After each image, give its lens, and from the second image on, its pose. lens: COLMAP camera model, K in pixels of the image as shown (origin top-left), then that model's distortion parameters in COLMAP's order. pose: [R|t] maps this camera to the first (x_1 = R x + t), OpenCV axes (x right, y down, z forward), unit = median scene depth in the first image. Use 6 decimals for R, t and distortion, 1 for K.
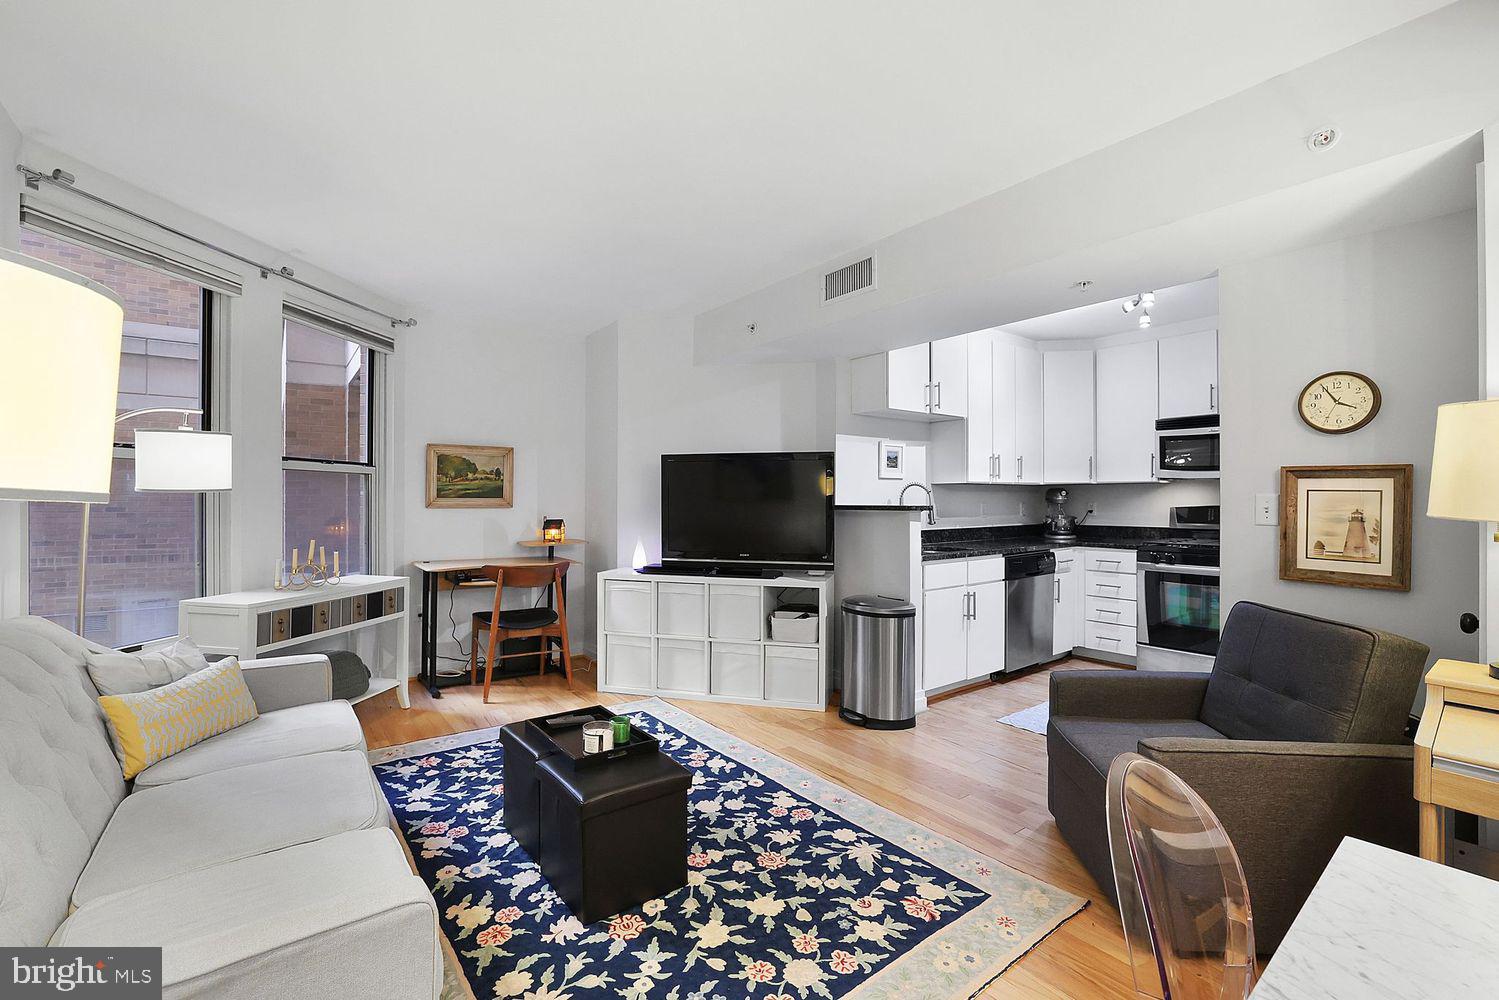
lens RADIAL K [[655.8, 0, 742.6], [0, 655.8, 491.5], [0, 0, 1]] dist [-0.051616, 0.019359]
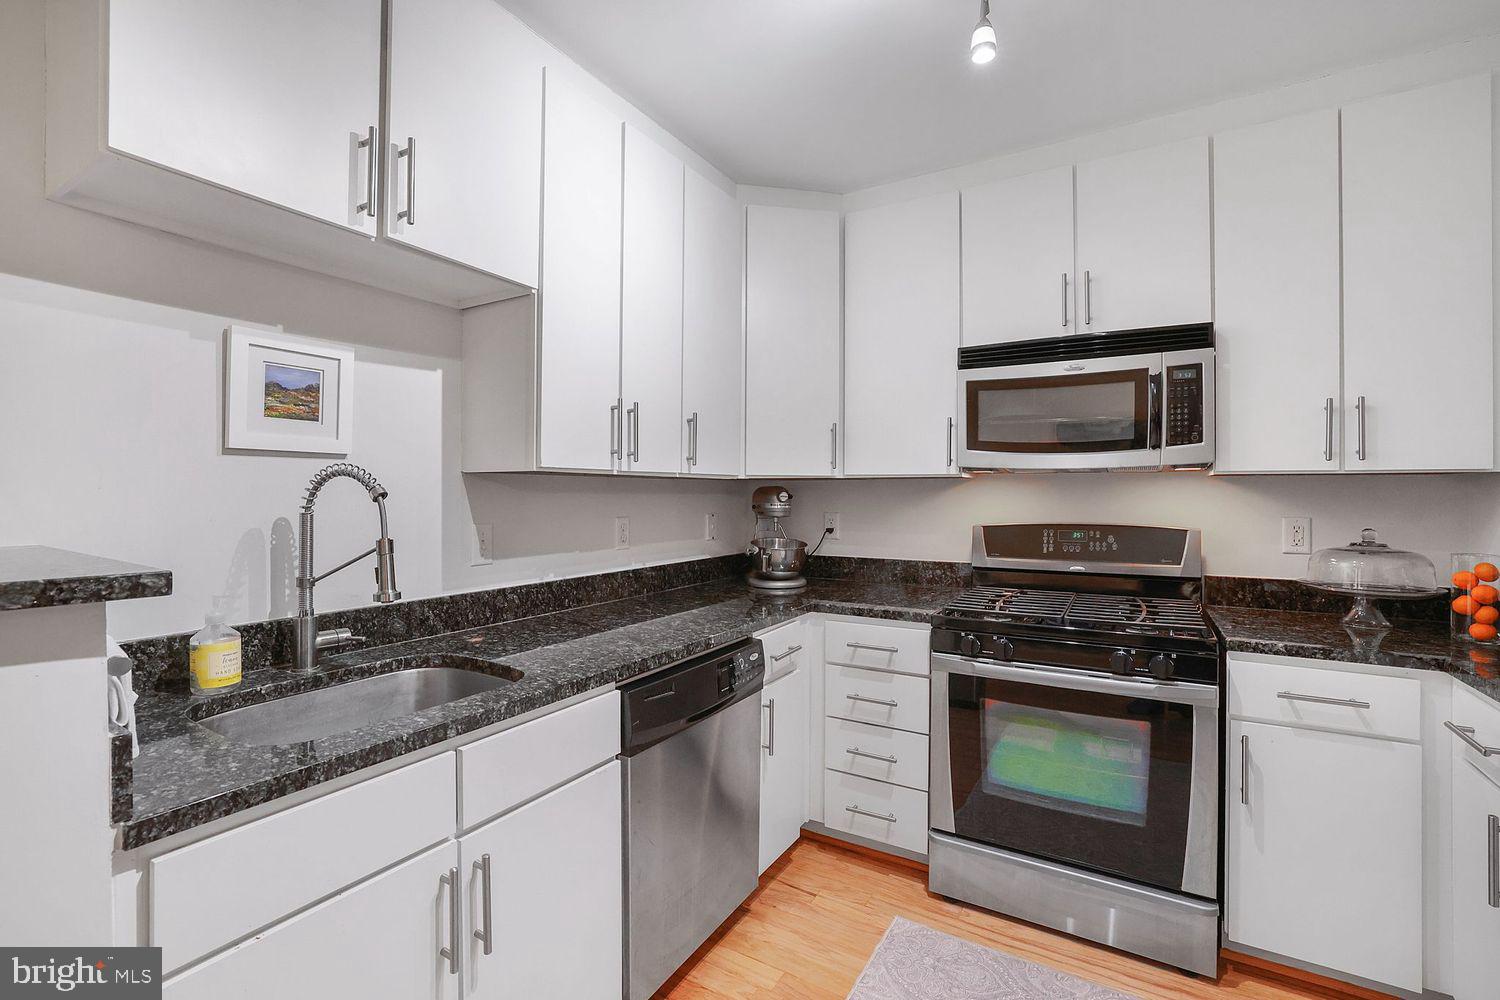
lens RADIAL K [[656.3, 0, 743.1], [0, 656.3, 491.5], [0, 0, 1]] dist [-0.051616, 0.019359]
pose [[0.923517, 0.004773, 0.383527, 0.304775], [-0.007484, 0.999956, 0.005576, -0.004492], [-0.383484, -0.008020, 0.923513, 0.609986]]
